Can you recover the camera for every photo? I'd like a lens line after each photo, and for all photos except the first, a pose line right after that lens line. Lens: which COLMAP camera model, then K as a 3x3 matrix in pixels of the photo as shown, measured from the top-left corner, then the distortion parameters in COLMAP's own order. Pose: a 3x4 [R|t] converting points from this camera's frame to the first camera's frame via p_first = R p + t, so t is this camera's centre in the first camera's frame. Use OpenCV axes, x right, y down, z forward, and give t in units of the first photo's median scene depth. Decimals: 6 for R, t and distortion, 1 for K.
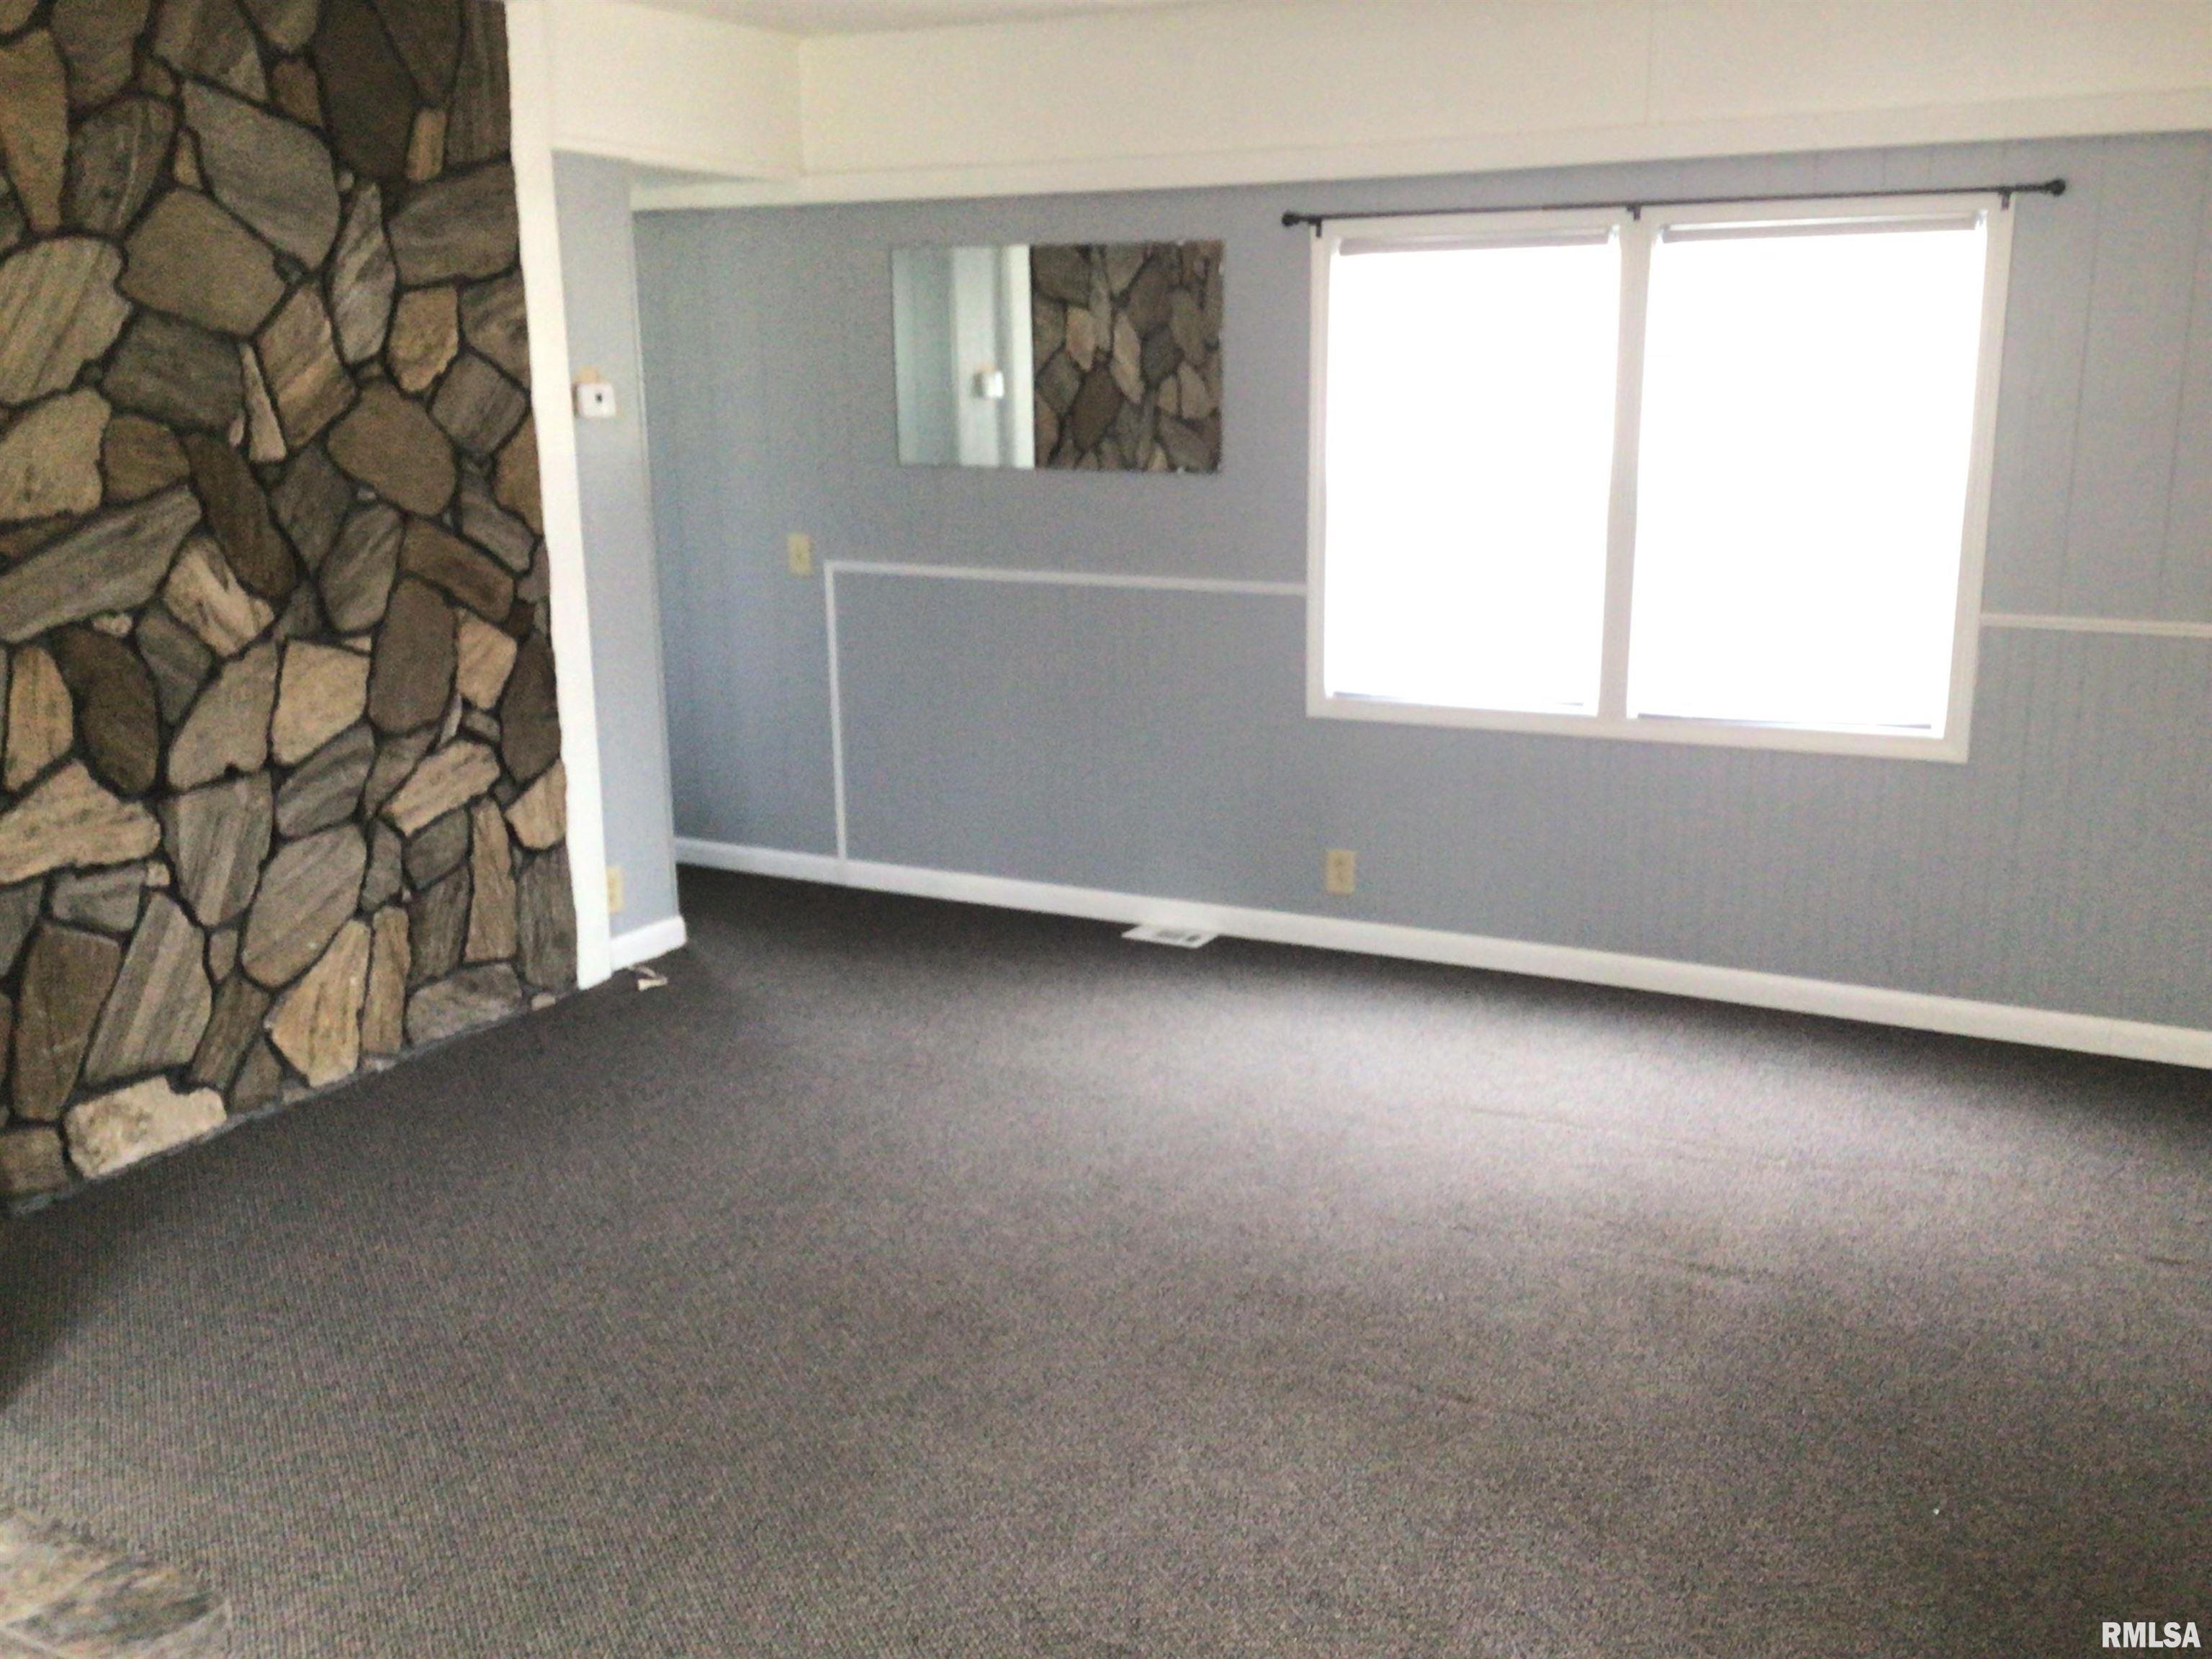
lens RADIAL K [[1970.4, 0, 1108.5], [0, 1970.4, 844.6], [0, 0, 1]] dist [0.018799, -0.057208]
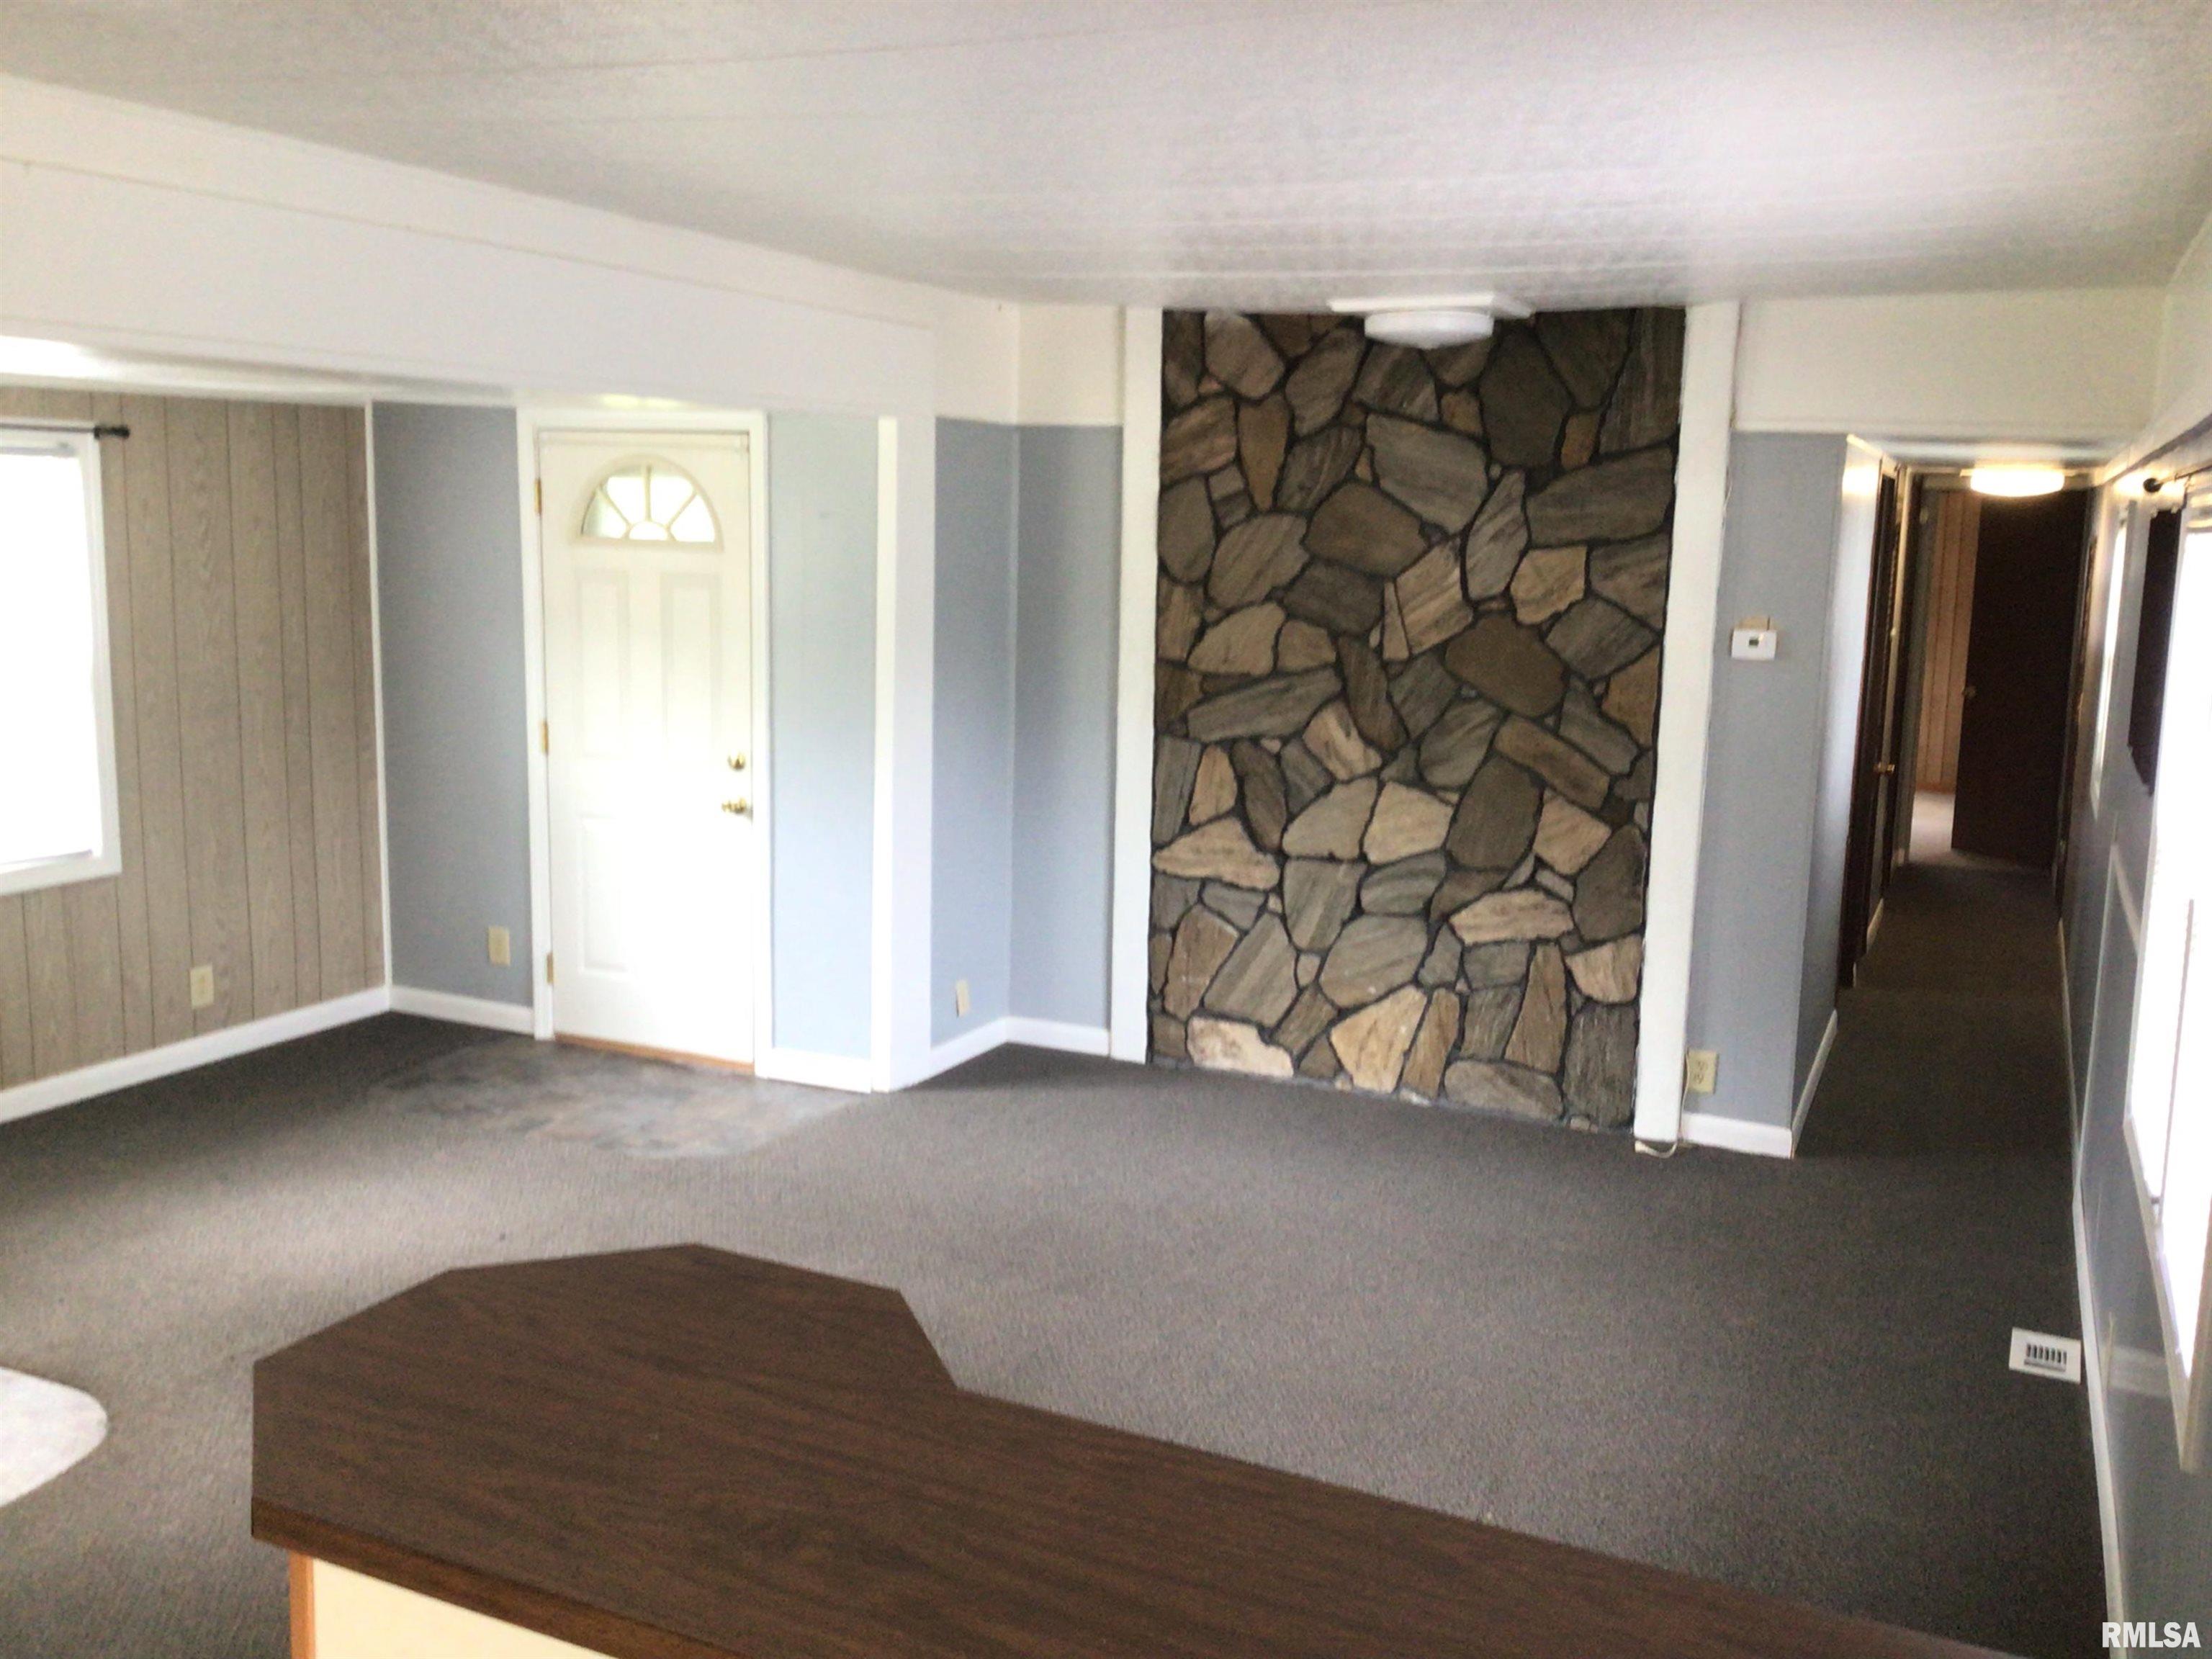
lens RADIAL K [[1970.4, 0, 1106.0], [0, 1970.4, 818.5], [0, 0, 1]] dist [0.018799, -0.057208]
pose [[0.065957, 0.174359, -0.982471, 0.998511], [-0.264643, 0.952410, 0.151258, -0.240650], [0.962088, 0.250028, 0.108961, 0.645869]]
